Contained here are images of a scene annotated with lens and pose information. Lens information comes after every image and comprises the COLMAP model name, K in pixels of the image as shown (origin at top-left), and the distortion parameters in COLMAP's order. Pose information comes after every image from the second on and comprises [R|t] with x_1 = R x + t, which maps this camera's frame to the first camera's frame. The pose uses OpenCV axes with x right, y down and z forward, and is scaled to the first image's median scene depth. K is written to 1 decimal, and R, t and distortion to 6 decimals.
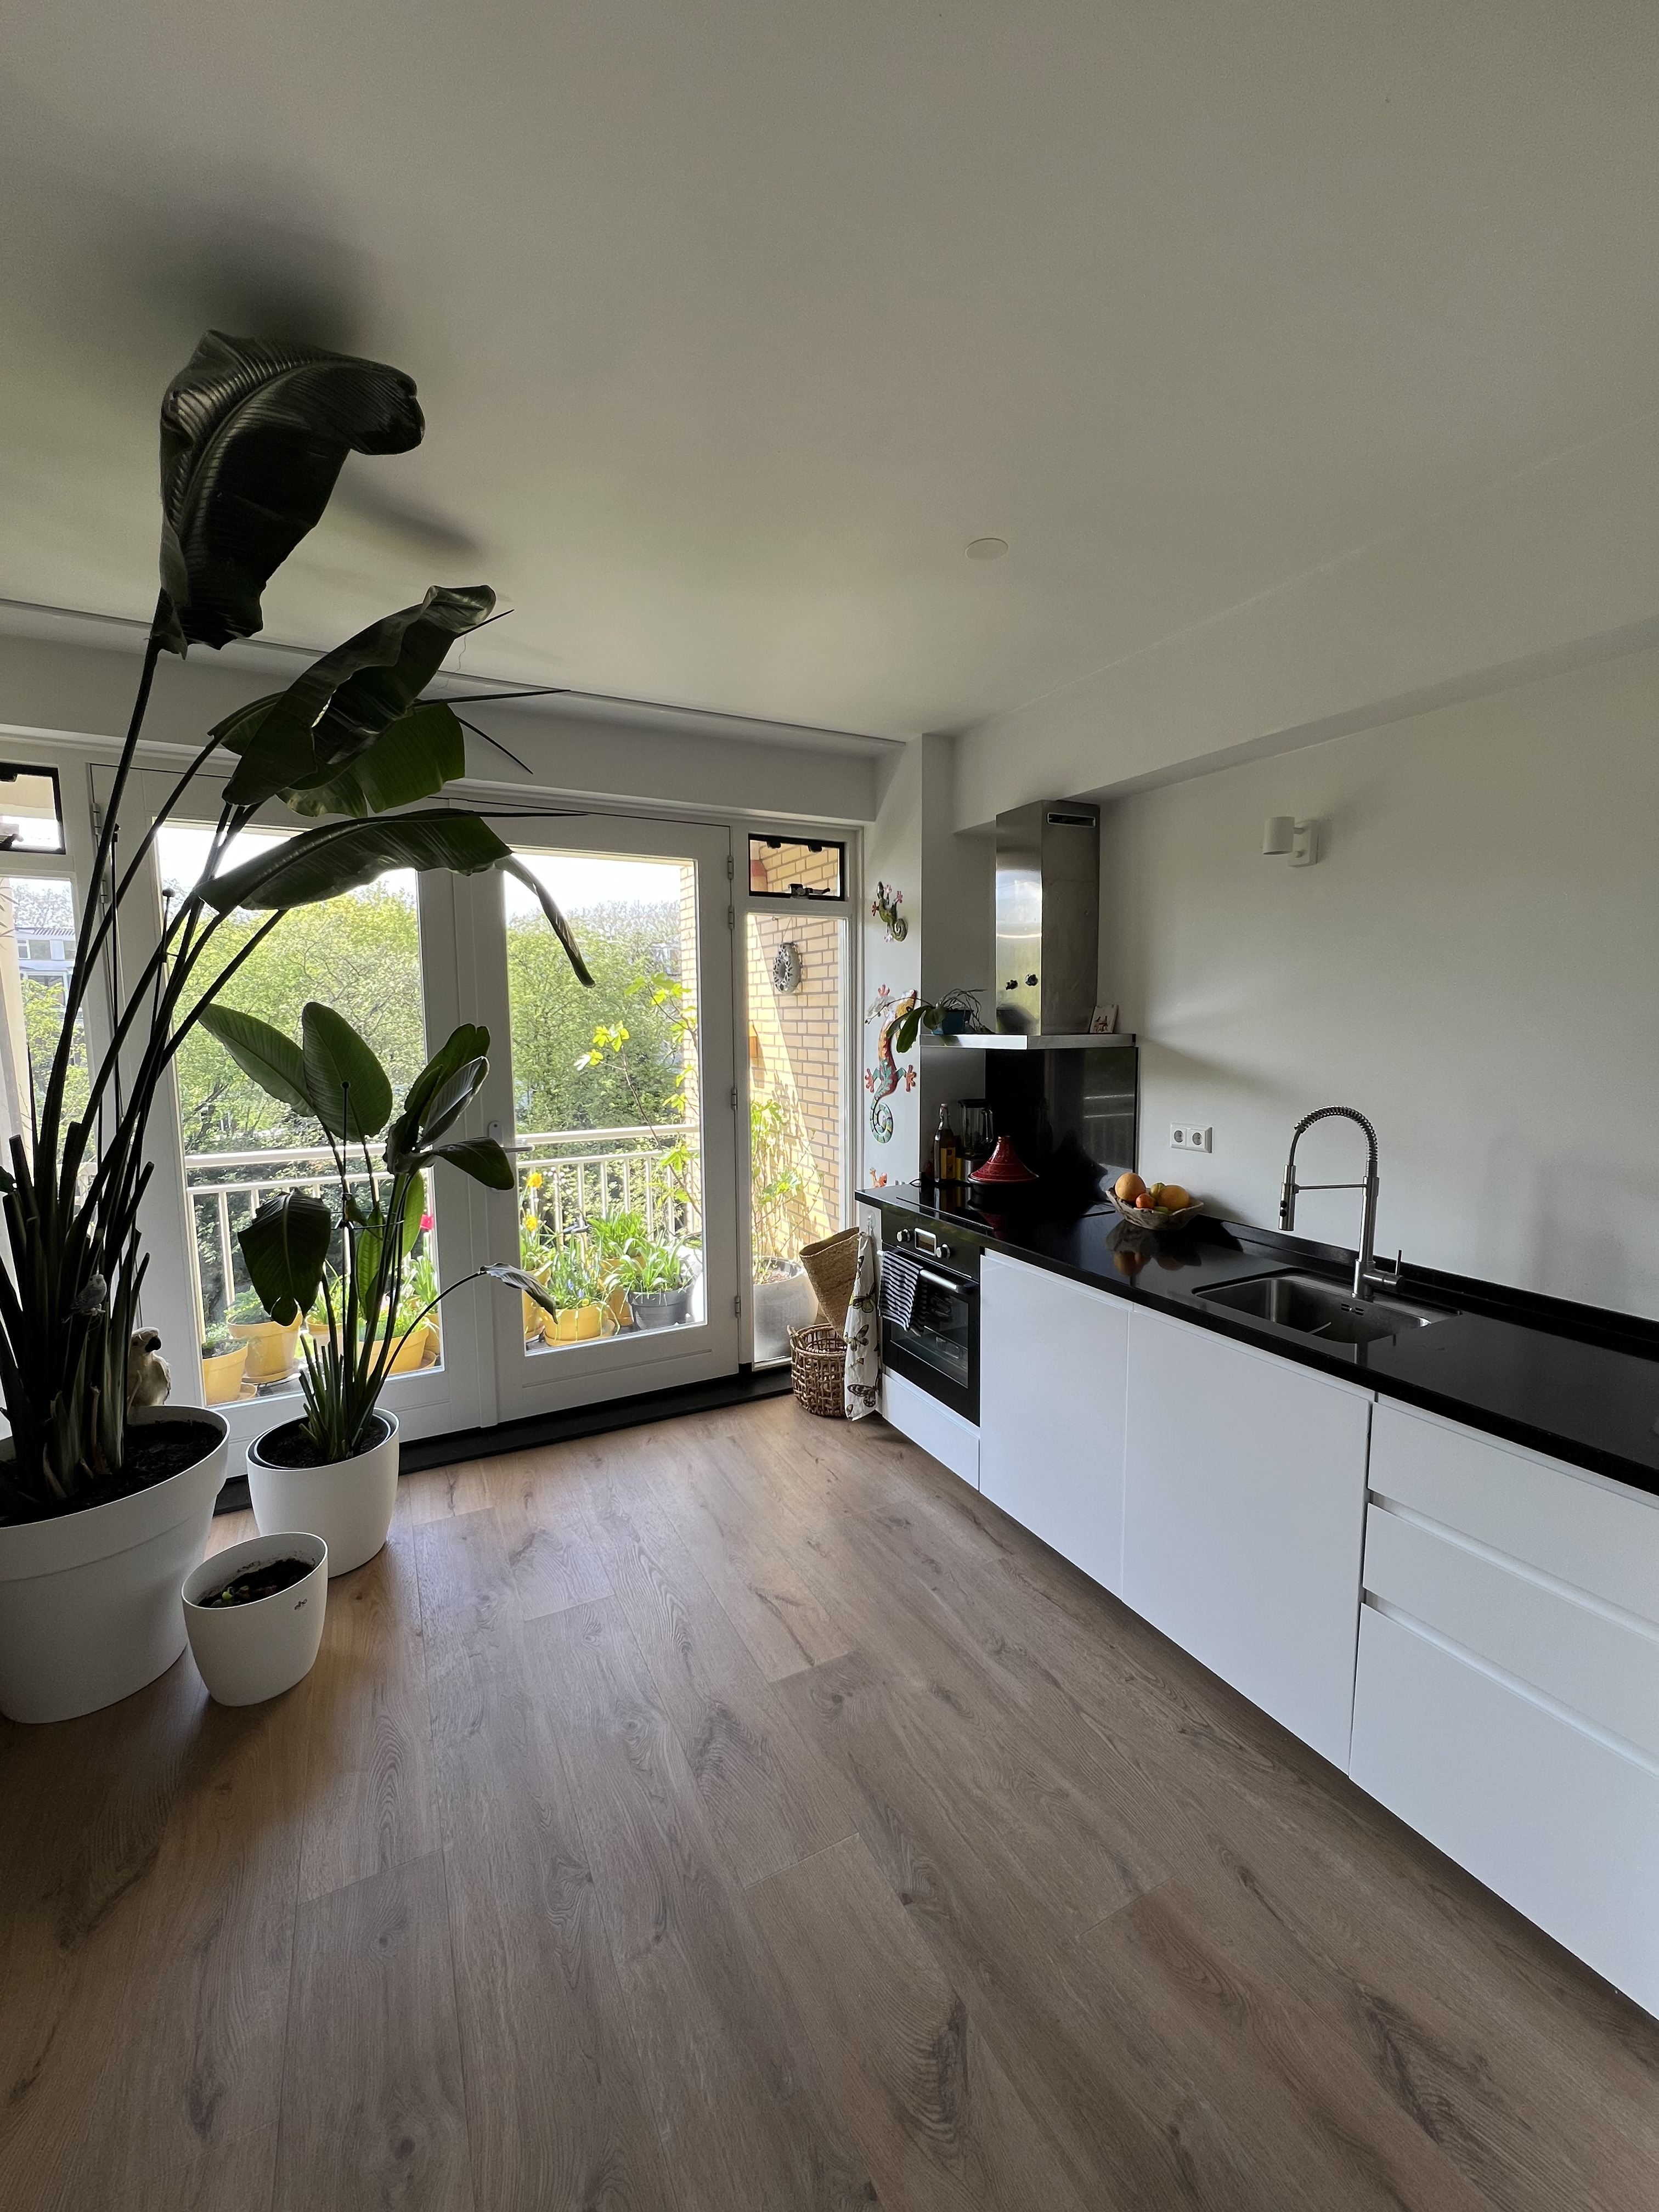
lens RADIAL K [[882.6, 0, 829.1], [0, 882.6, 1111.1], [0, 0, 1]] dist [-0.003641, 0.001083]
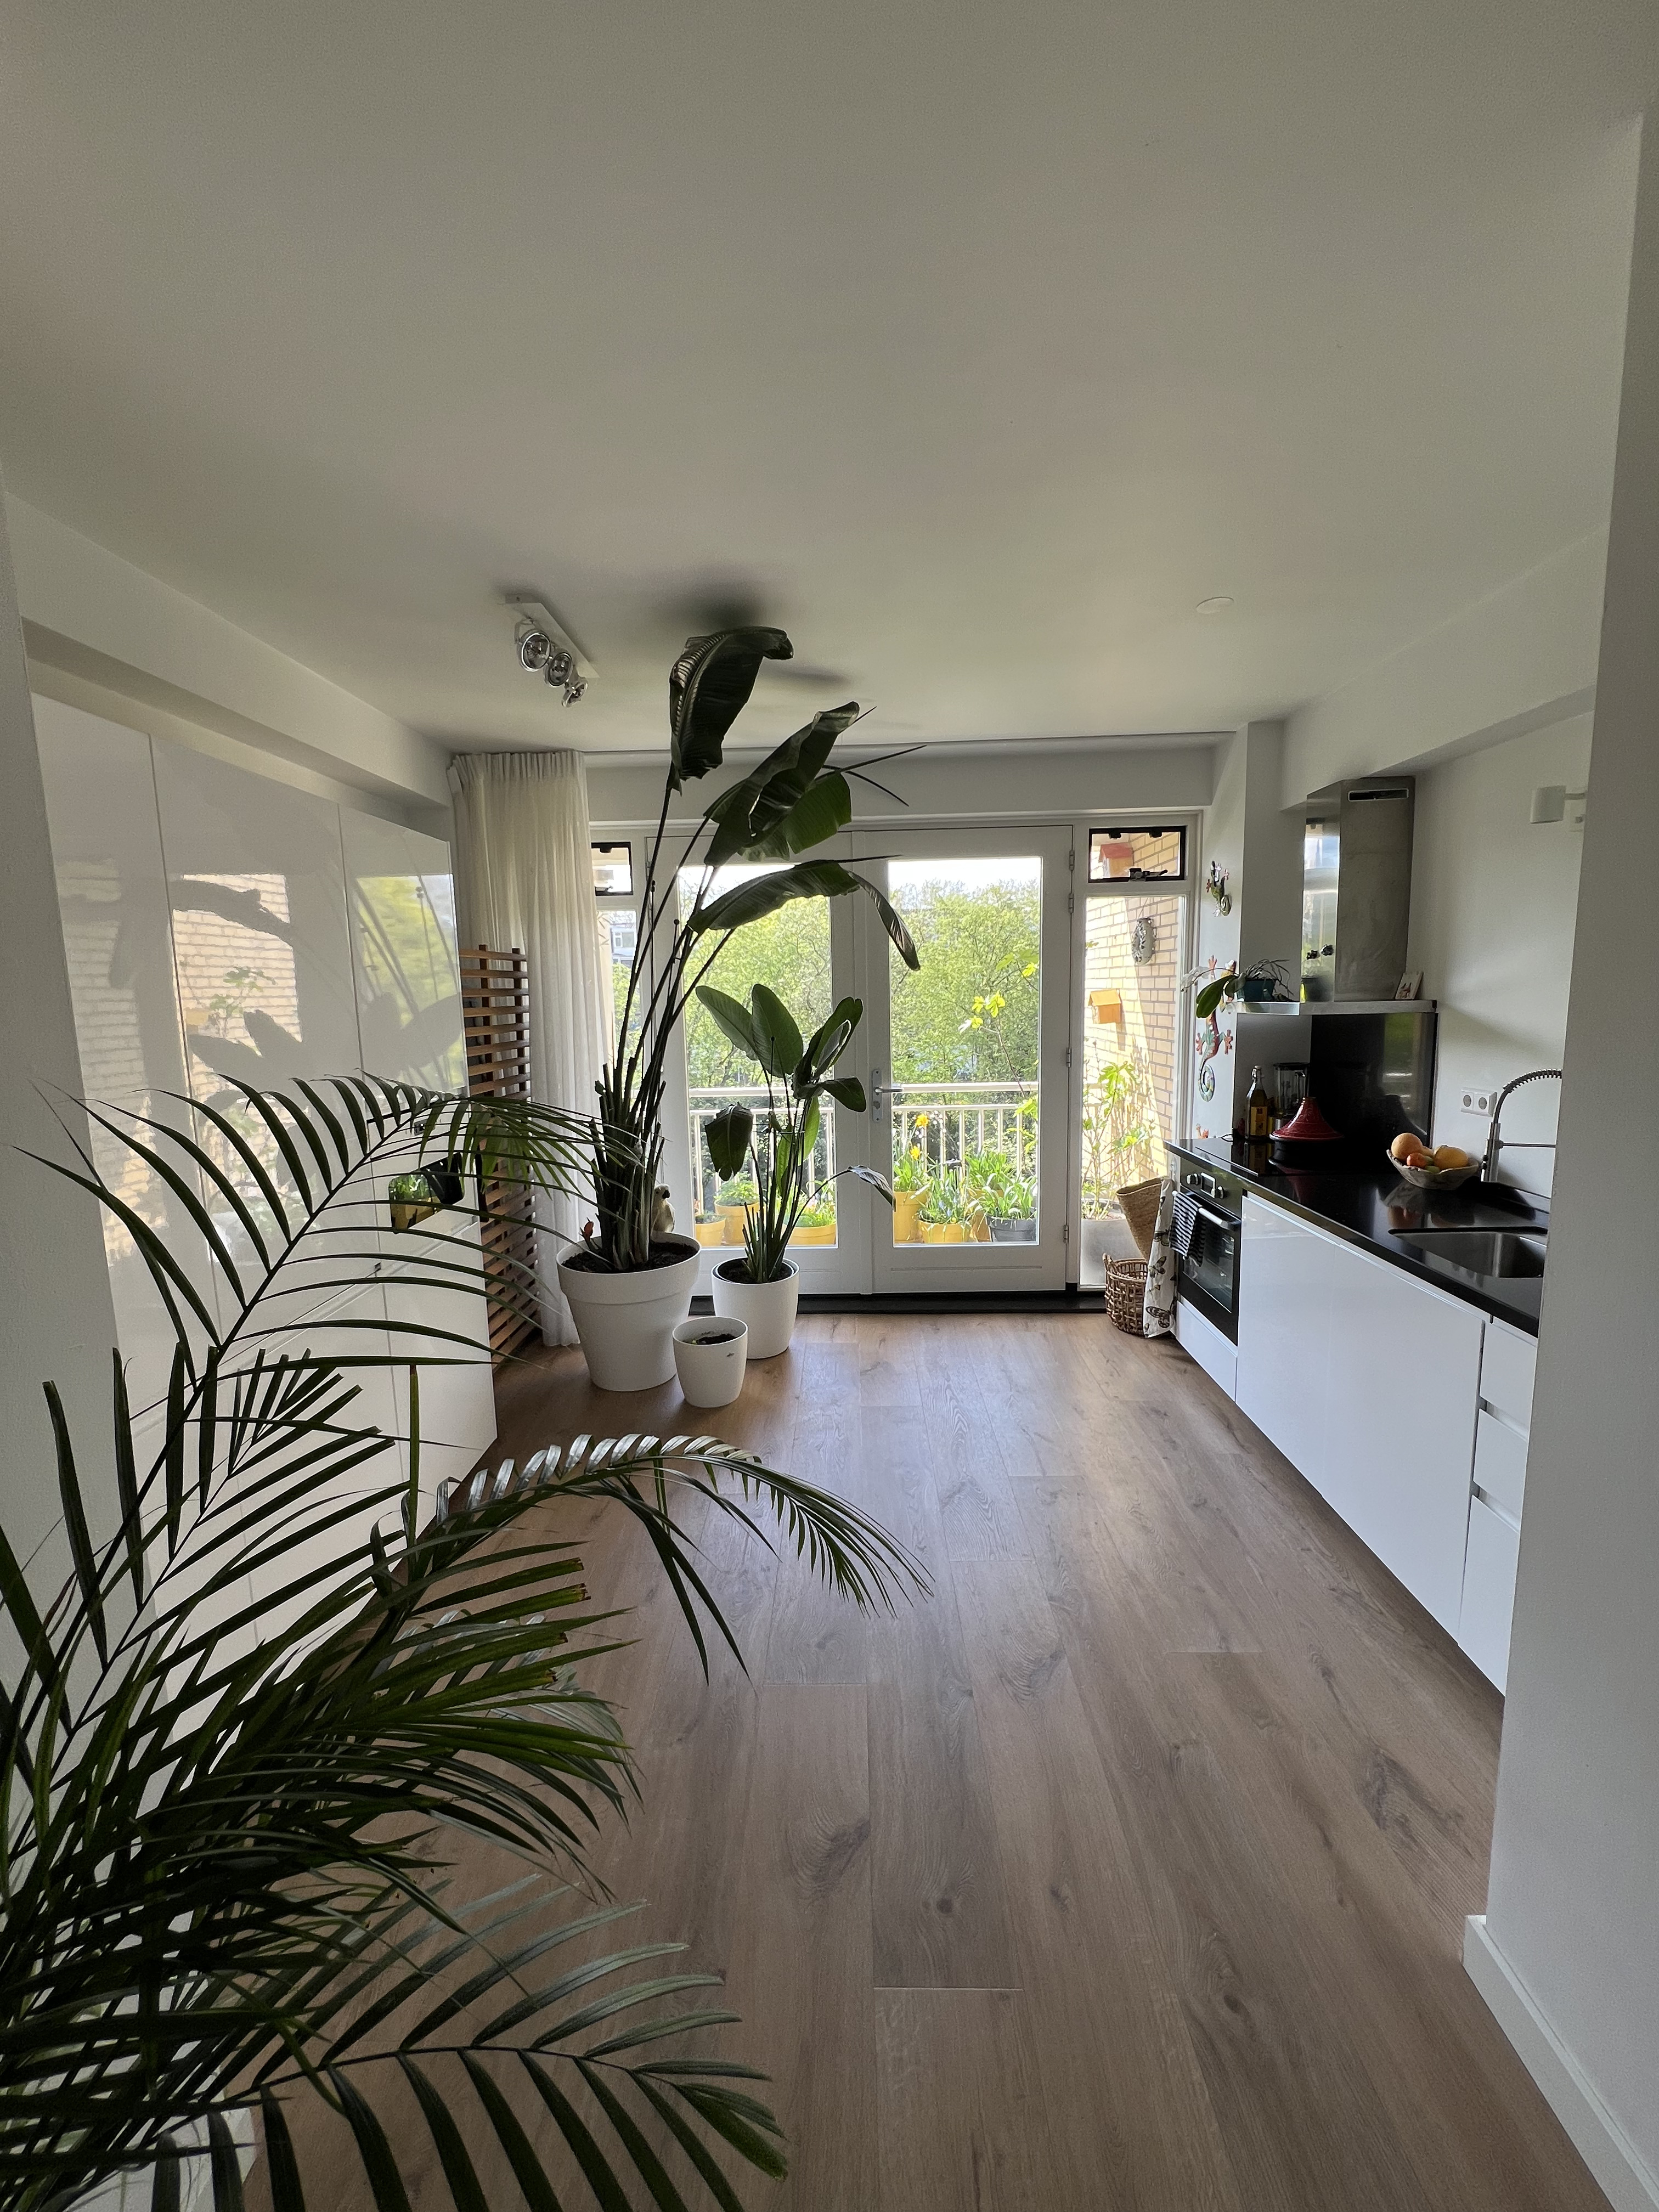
lens RADIAL K [[882.6, 0, 829.1], [0, 882.6, 1111.1], [0, 0, 1]] dist [-0.003641, 0.001083]
pose [[0.875383, 0.053063, -0.480508, 0.230825], [-0.035003, 0.998306, 0.046477, 0.018119], [0.482160, -0.023866, 0.875758, -0.238991]]
